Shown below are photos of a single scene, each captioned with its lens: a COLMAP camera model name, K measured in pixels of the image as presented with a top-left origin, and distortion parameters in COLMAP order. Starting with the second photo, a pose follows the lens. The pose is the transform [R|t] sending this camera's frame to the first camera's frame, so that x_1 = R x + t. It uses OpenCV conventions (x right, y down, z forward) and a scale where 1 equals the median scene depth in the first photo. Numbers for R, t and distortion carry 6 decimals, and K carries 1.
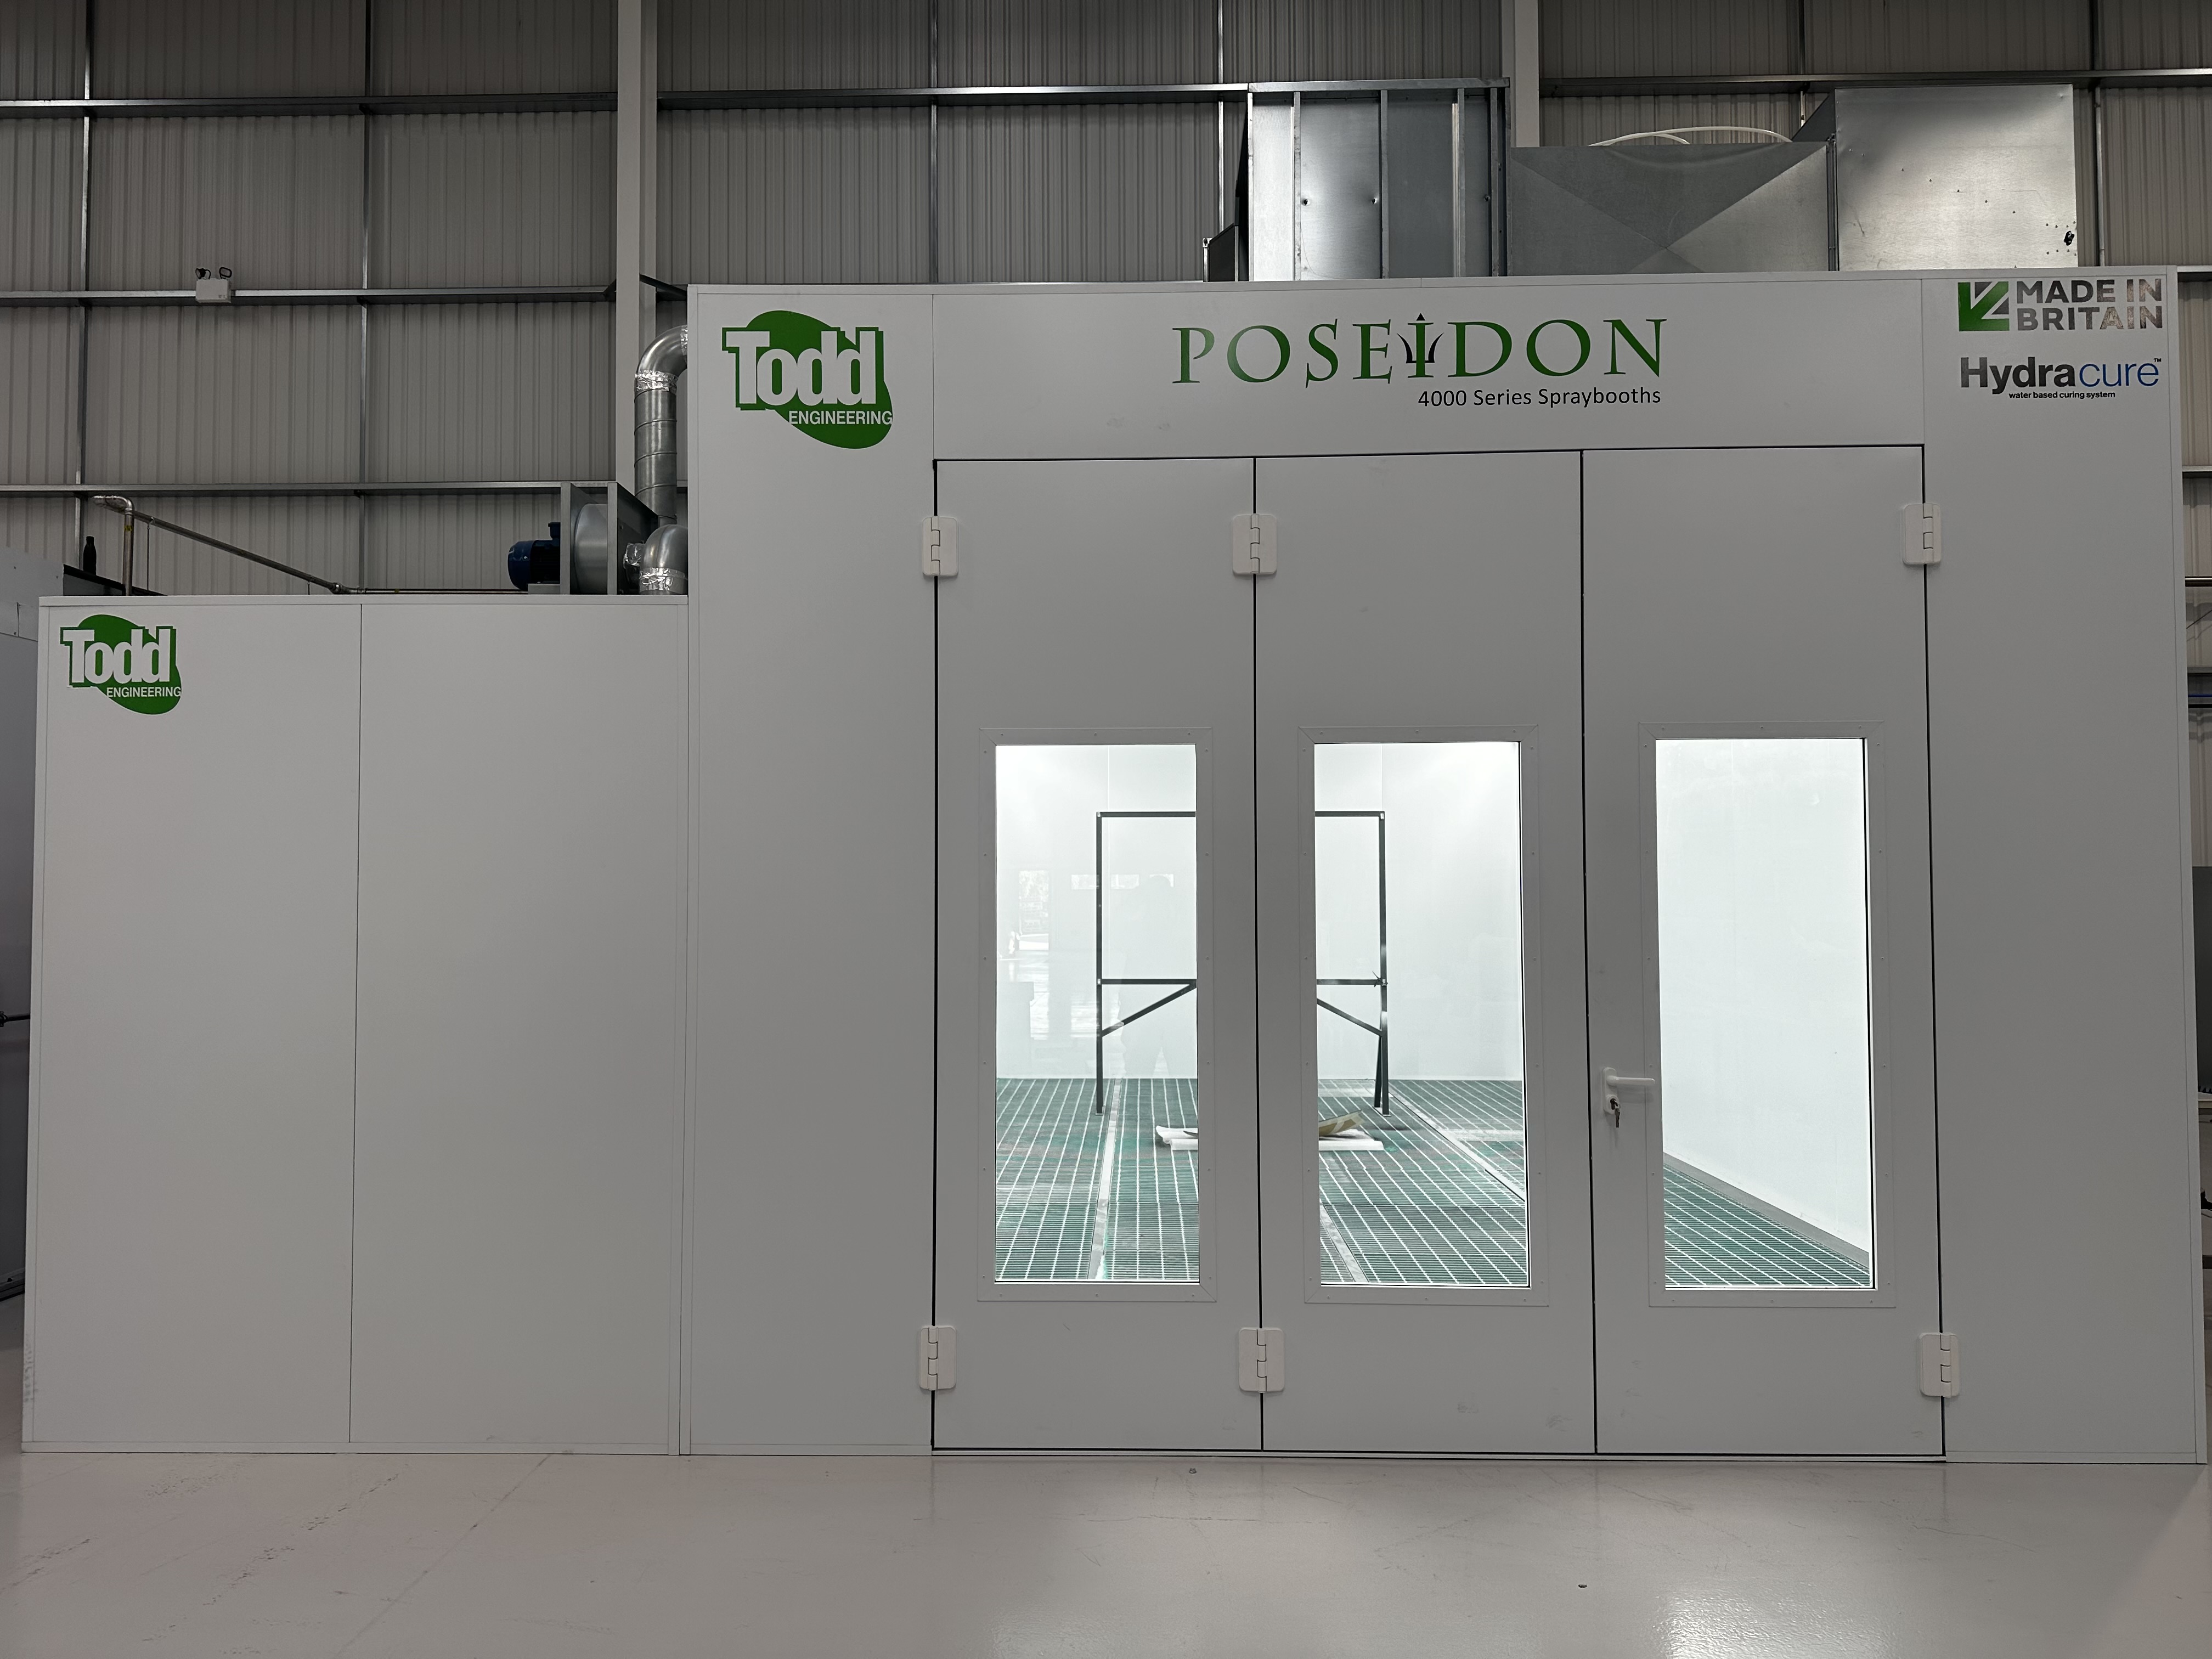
lens RADIAL K [[1465.3, 0, 1106.0], [0, 1465.3, 829.5], [0, 0, 1]] dist [0.045613, -0.033353]
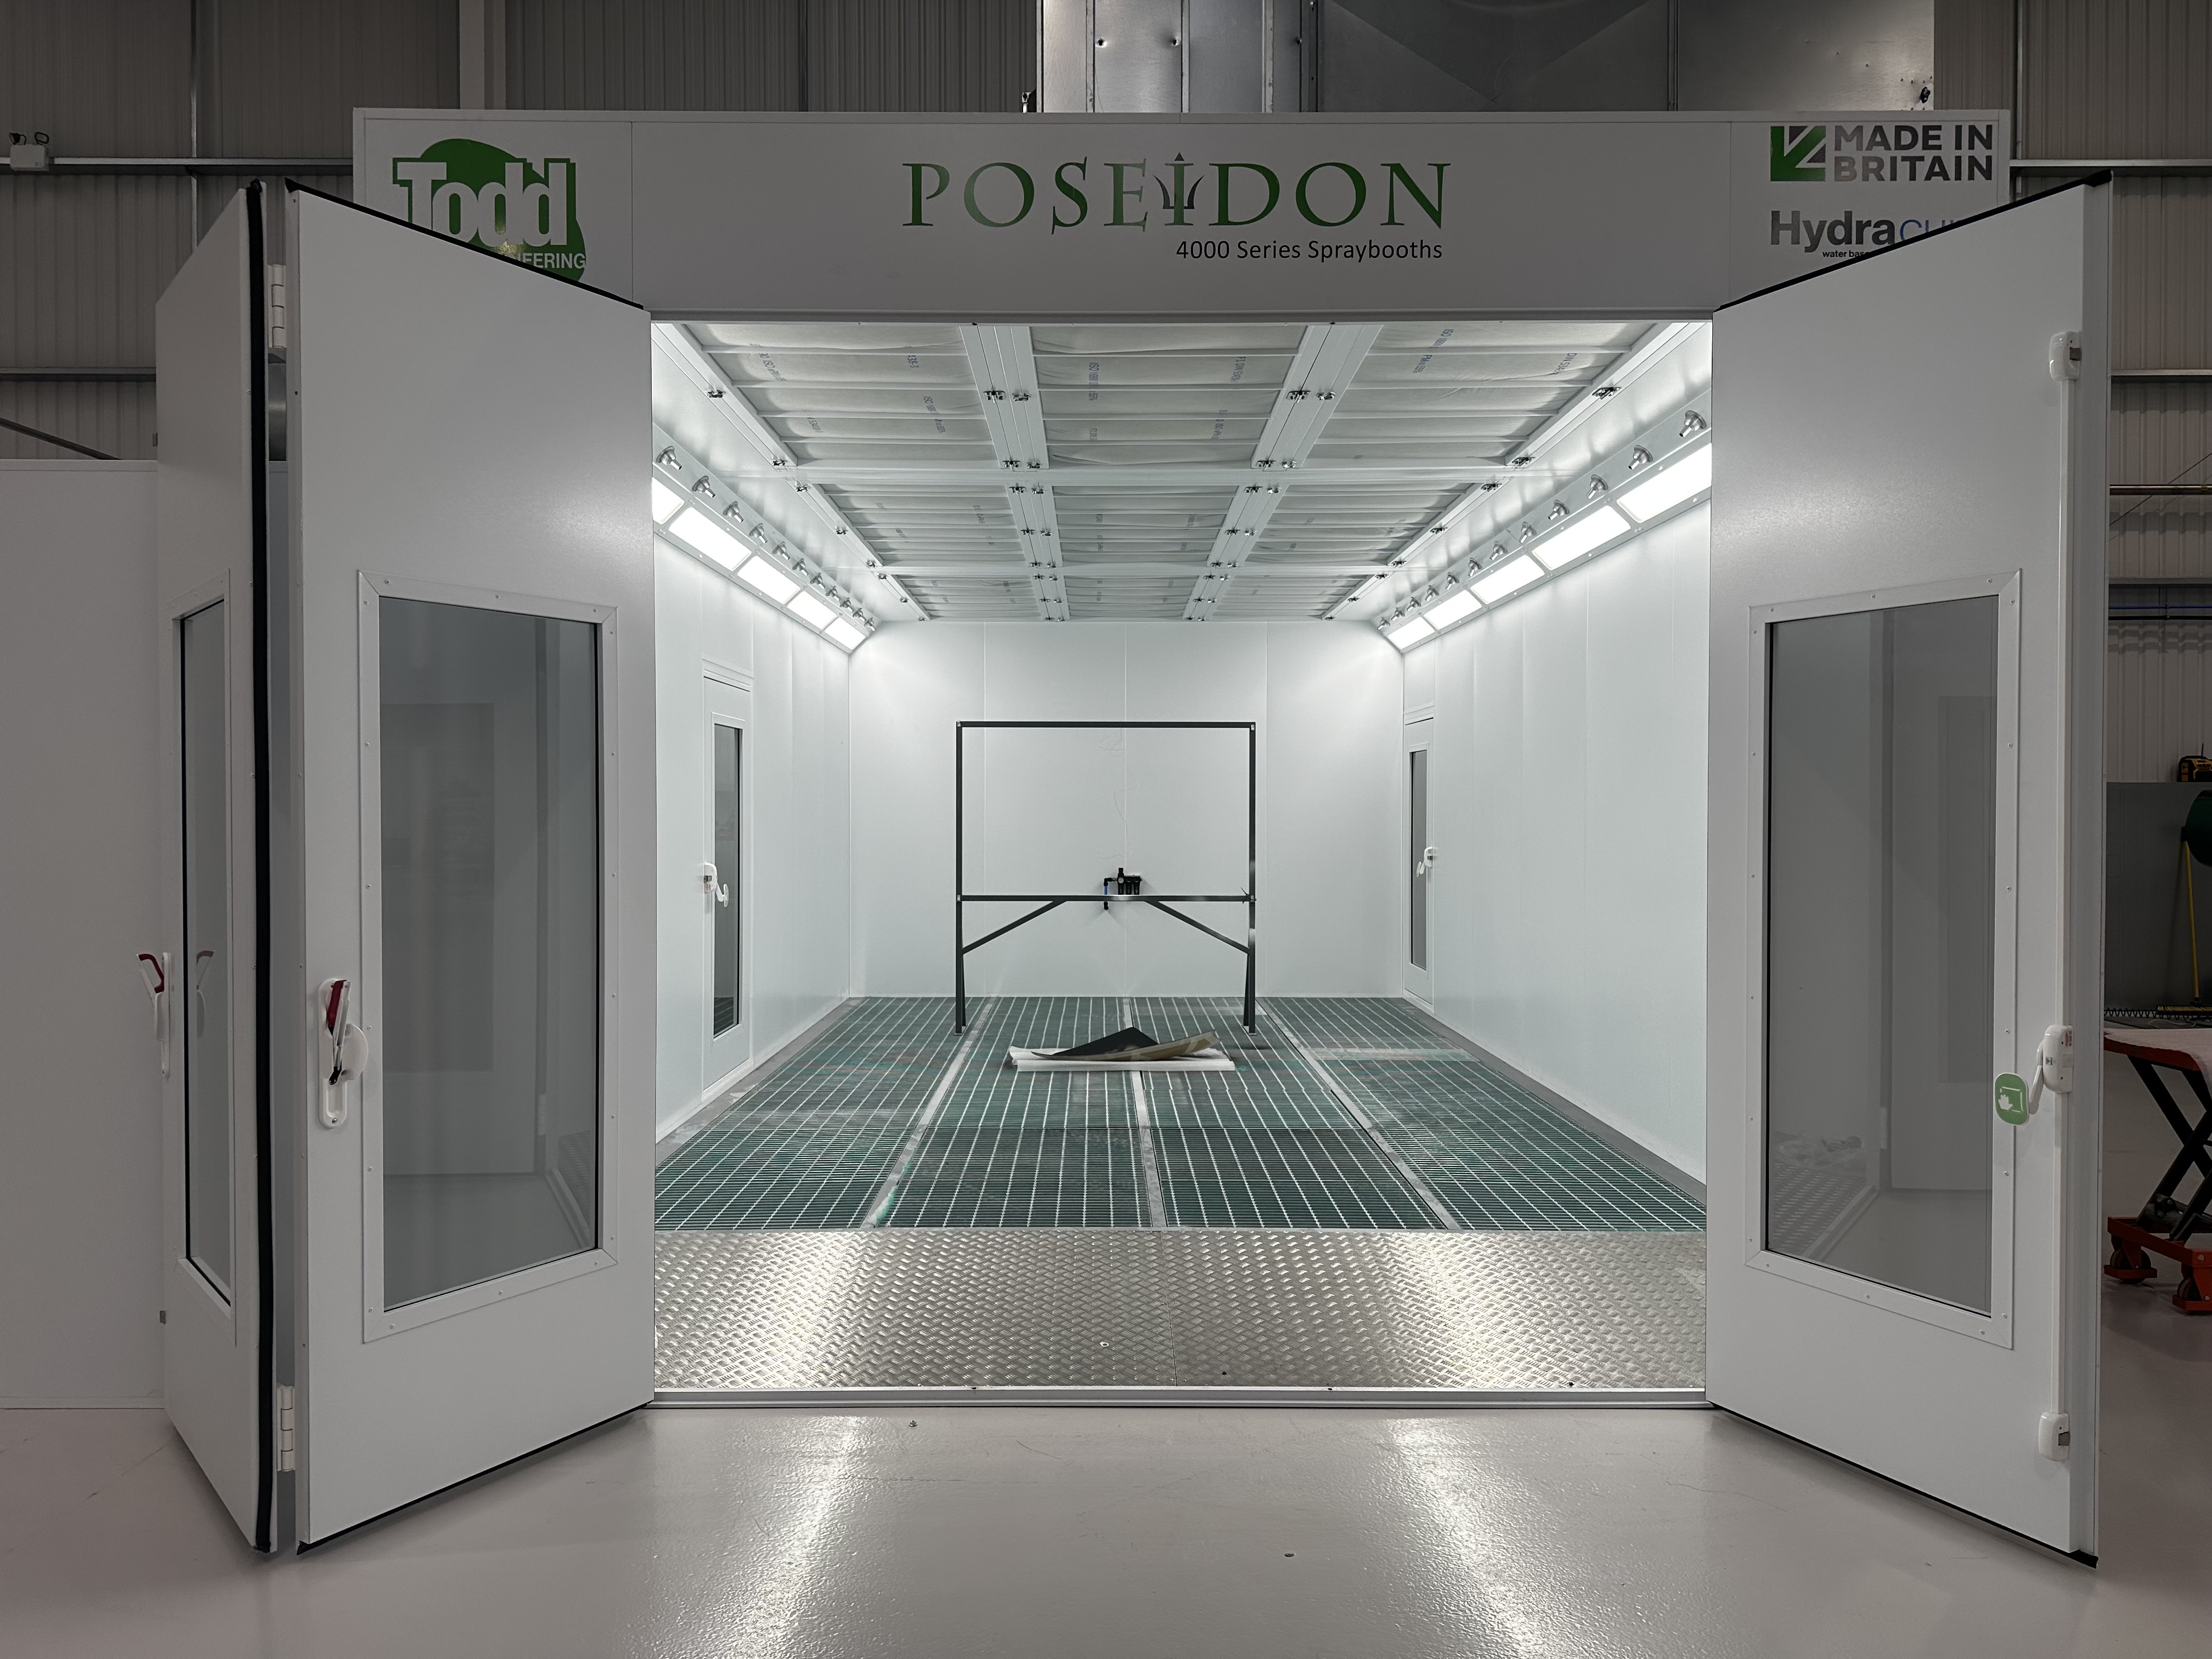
lens RADIAL K [[1465.3, 0, 1106.0], [0, 1465.3, 829.5], [0, 0, 1]] dist [0.045613, -0.033353]
pose [[0.999634, 0.000935, 0.027037, 0.144152], [-0.002458, 0.998408, 0.056359, 0.009321], [-0.026941, -0.056405, 0.998044, 0.084631]]
